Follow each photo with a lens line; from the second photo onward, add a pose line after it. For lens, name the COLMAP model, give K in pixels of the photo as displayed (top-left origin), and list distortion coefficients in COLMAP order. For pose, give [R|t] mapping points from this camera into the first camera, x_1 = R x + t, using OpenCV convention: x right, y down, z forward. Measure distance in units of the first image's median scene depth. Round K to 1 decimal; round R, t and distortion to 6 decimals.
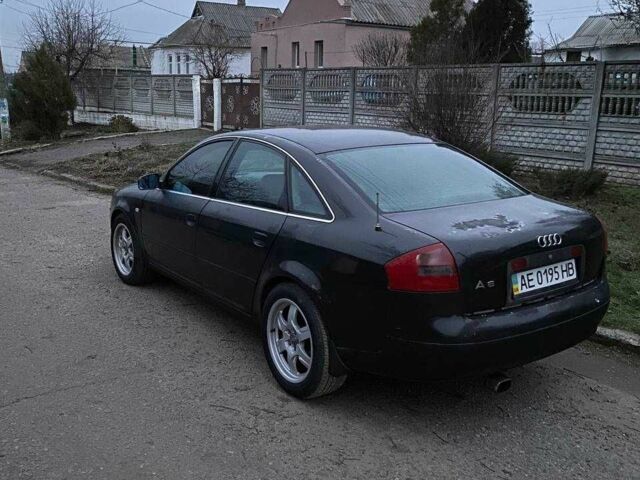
lens RADIAL K [[645.8, 0, 320.0], [0, 645.8, 240.0], [0, 0, 1]] dist [0.128972, -0.317133]
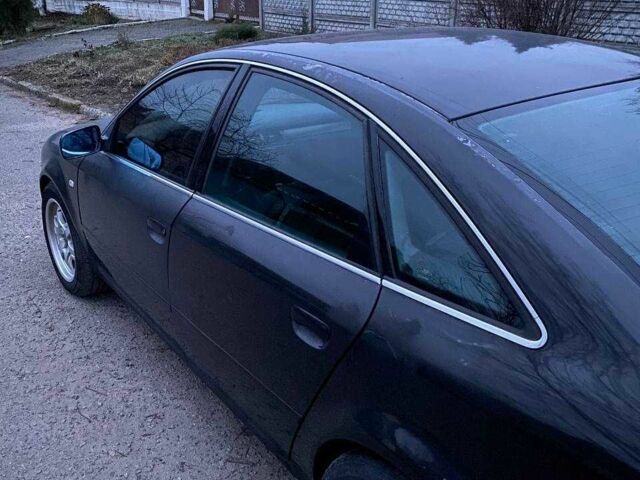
lens RADIAL K [[630.7, 0, 320.0], [0, 630.7, 240.0], [0, 0, 1]] dist [0.006891, 0.019452]
pose [[0.999866, -0.016196, 0.002392, -0.031056], [0.015524, 0.984300, 0.175819, -0.046311], [-0.005202, -0.175758, 0.984420, 0.219907]]
